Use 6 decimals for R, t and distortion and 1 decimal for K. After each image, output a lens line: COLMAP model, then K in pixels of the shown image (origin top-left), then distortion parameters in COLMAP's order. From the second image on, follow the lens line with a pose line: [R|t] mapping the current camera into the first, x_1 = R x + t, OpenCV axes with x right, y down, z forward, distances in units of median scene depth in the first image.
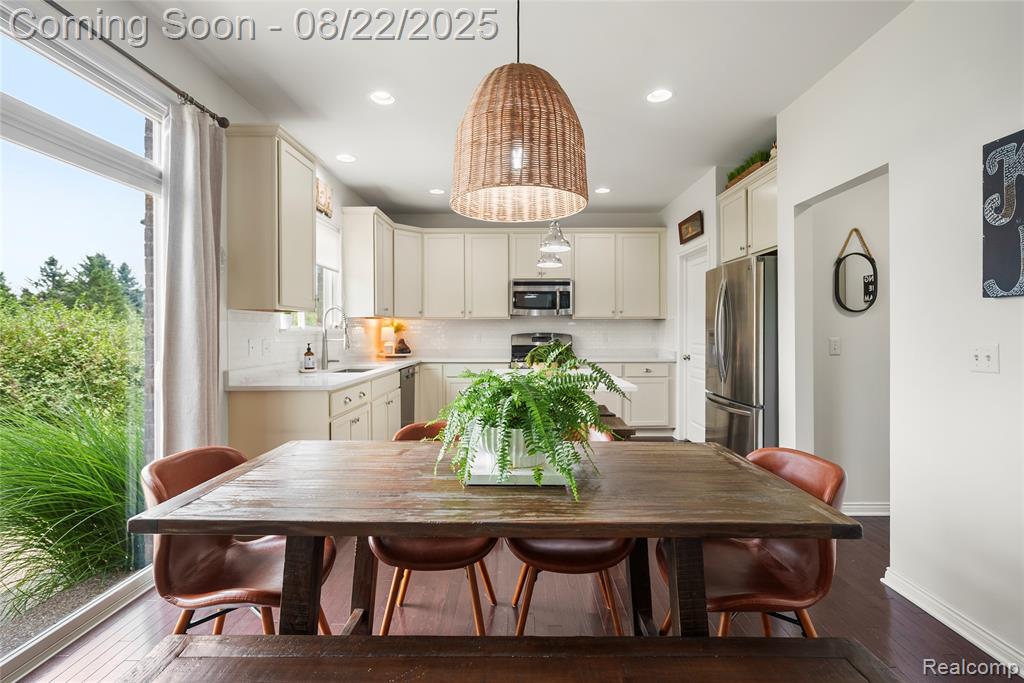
lens RADIAL K [[464.4, 0, 510.4], [0, 464.4, 331.7], [0, 0, 1]] dist [-0.010133, 0.004765]
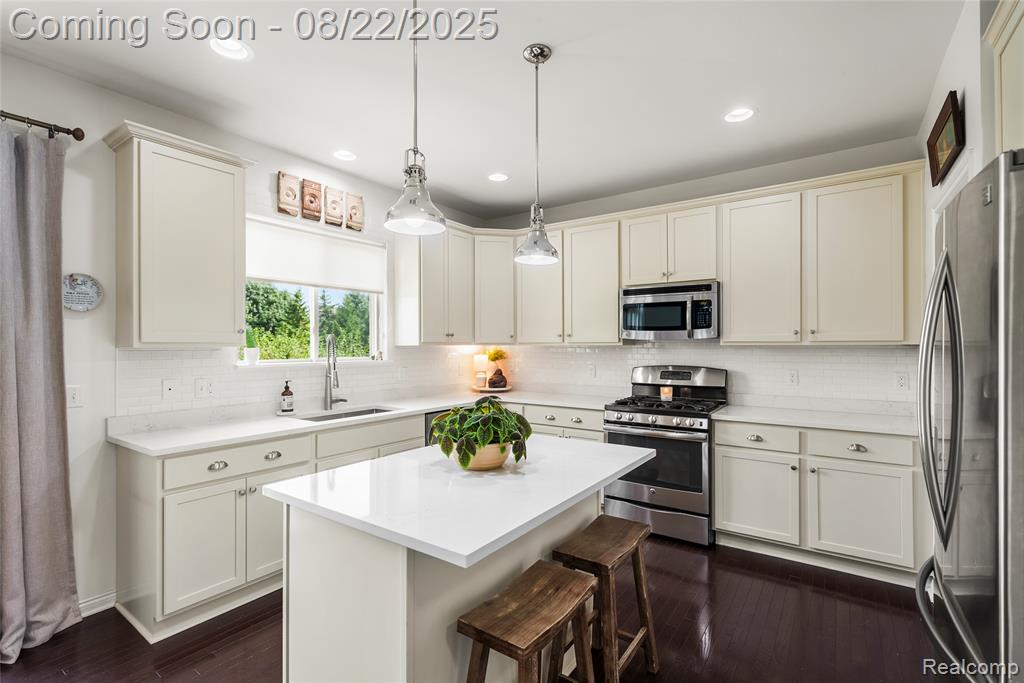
lens RADIAL K [[464.4, 0, 516.1], [0, 464.4, 344.3], [0, 0, 1]] dist [-0.010133, 0.004765]
pose [[0.824118, -0.000152, -0.566417, 0.261218], [-0.001811, 0.999994, -0.002902, -0.026560], [0.566415, 0.003418, 0.824113, 0.354686]]
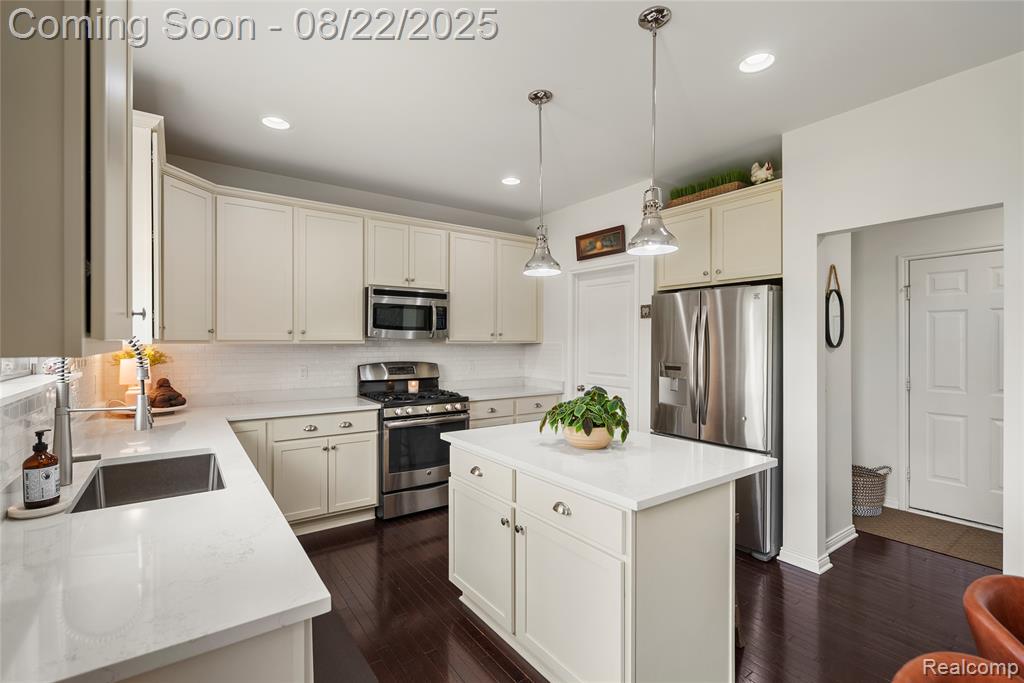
lens RADIAL K [[464.4, 0, 513.4], [0, 464.4, 341.4], [0, 0, 1]] dist [-0.010133, 0.004765]
pose [[0.804965, 0.003472, 0.593313, -0.232941], [-0.001803, 0.999993, -0.003406, -0.028625], [-0.593320, 0.001672, 0.804965, 0.328399]]
